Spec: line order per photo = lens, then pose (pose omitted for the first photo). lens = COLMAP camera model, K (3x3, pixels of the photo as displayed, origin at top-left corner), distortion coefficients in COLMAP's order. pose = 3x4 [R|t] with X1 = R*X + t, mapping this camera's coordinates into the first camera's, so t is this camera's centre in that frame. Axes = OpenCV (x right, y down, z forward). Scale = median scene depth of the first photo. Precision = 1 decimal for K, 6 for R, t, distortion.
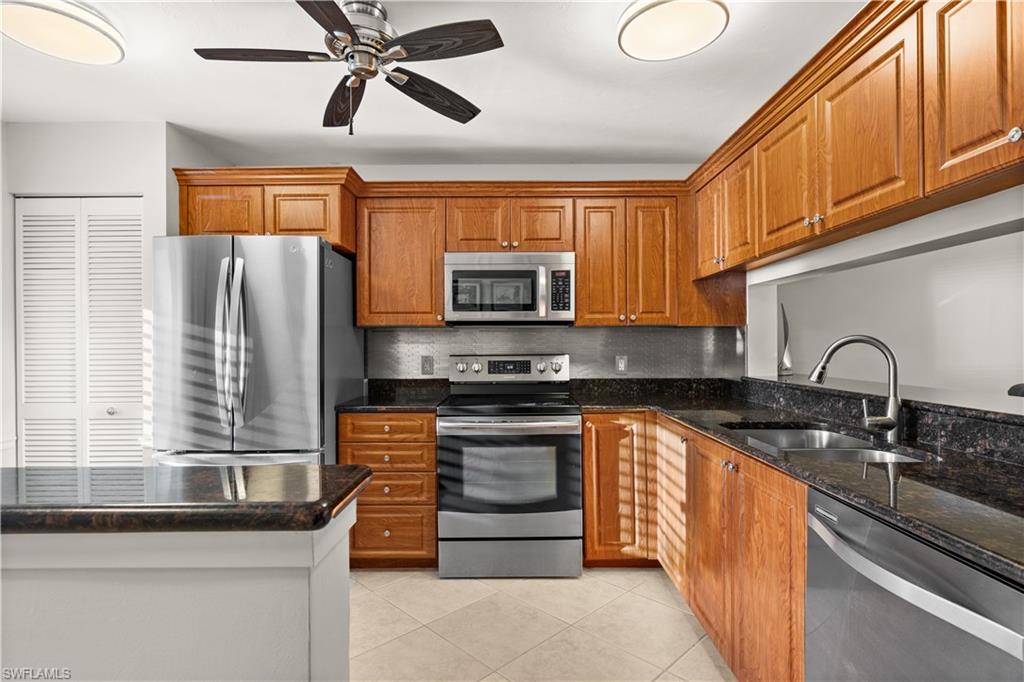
lens RADIAL K [[500.6, 0, 508.4], [0, 500.6, 343.3], [0, 0, 1]] dist [0.000671, 0.000699]
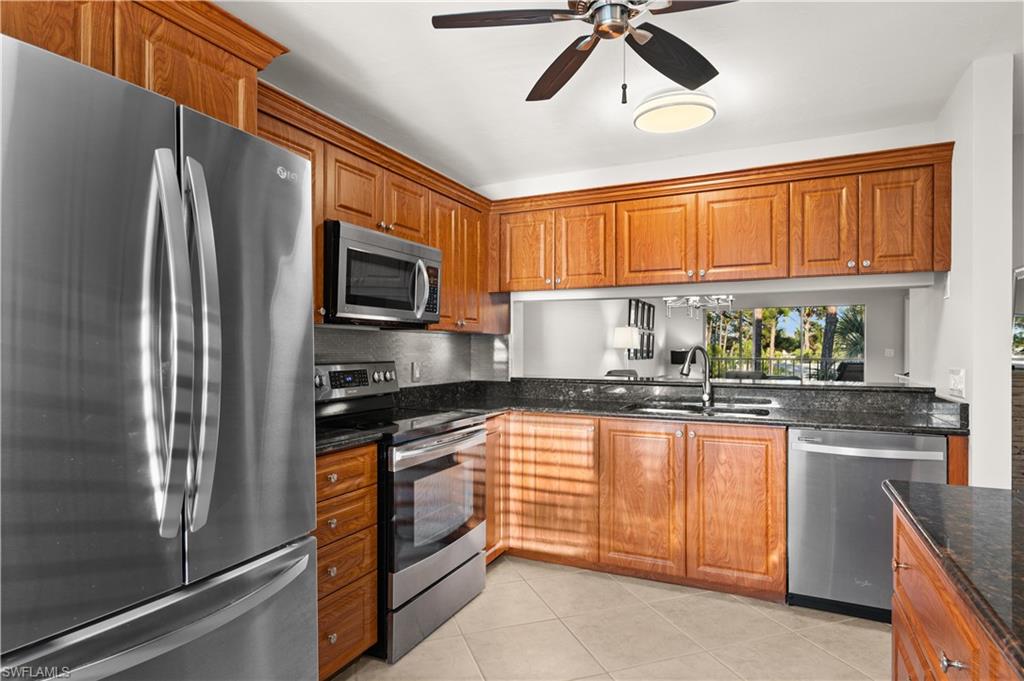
lens RADIAL K [[542.5, 0, 510.2], [0, 542.5, 347.6], [0, 0, 1]] dist [-0.006185, -0.000576]
pose [[0.454586, 0.008577, 0.890662, -0.842395], [-0.003122, 0.999963, -0.008036, 0.006575], [-0.890698, 0.000872, 0.454596, 0.520676]]
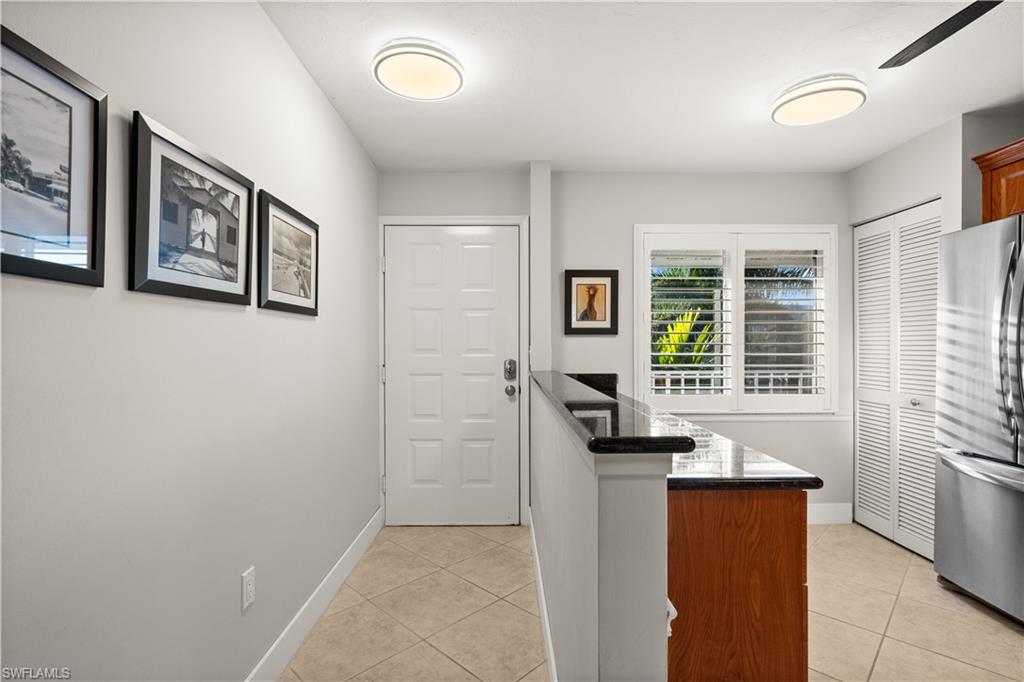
lens RADIAL K [[500.0, 0, 508.0], [0, 500.0, 338.4], [0, 0, 1]] dist [0.003520, 0.000430]
pose [[0.006616, -0.005278, -0.999964, 0.283255], [-0.004054, 0.999978, -0.005305, 0.005316], [0.999970, 0.004089, 0.006595, 0.100631]]
